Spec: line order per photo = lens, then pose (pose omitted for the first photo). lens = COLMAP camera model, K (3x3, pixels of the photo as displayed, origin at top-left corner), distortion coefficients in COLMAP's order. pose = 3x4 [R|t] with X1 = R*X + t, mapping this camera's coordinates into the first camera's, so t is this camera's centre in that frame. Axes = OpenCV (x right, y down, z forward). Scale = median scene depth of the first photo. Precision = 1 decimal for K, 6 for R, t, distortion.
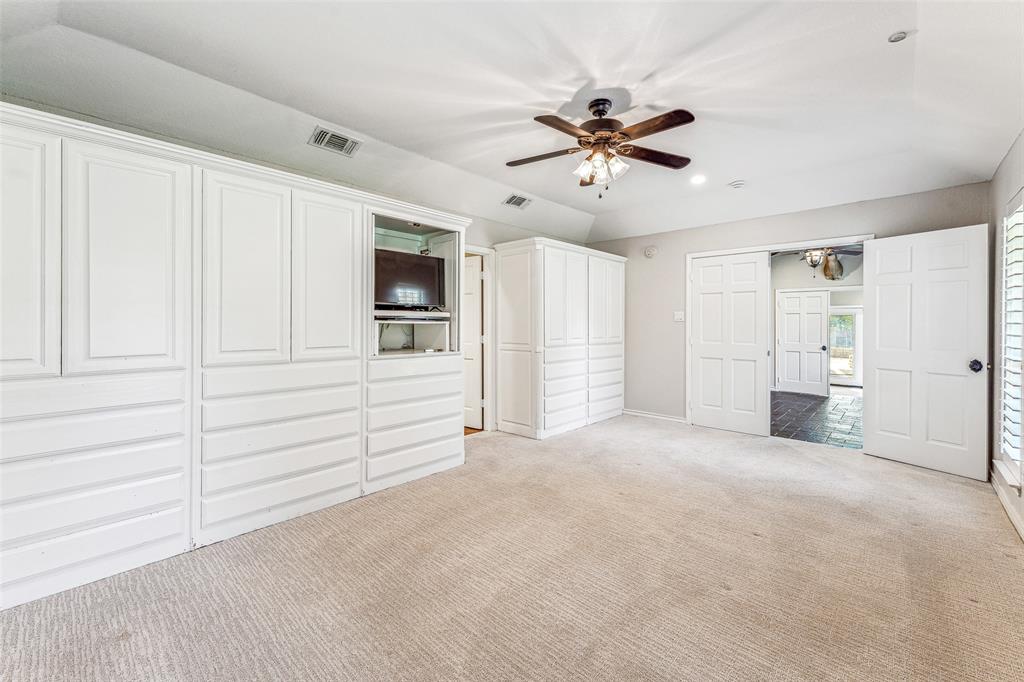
lens RADIAL K [[413.4, 0, 511.5], [0, 413.4, 313.9], [0, 0, 1]] dist [-0.000312, -0.000018]
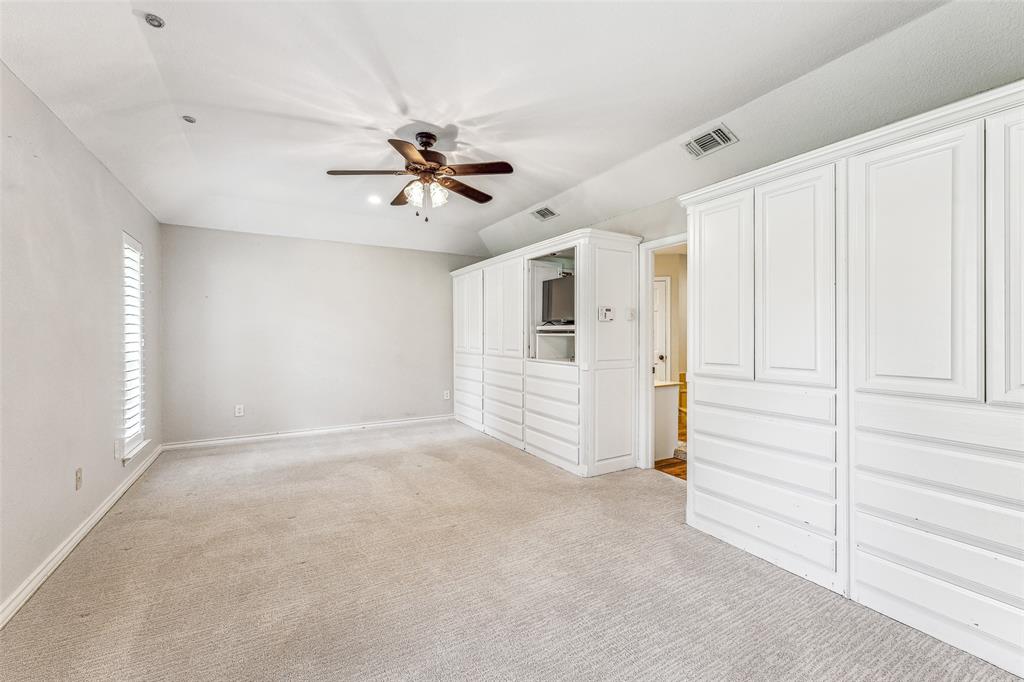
lens RADIAL K [[417.3, 0, 511.3], [0, 417.3, 337.3], [0, 0, 1]] dist [0.001871, 0.000145]
pose [[-0.282695, -0.012224, -0.959132, 1.036793], [0.003060, 0.999902, -0.013645, 0.047367], [0.959205, -0.006793, -0.282630, 1.302470]]
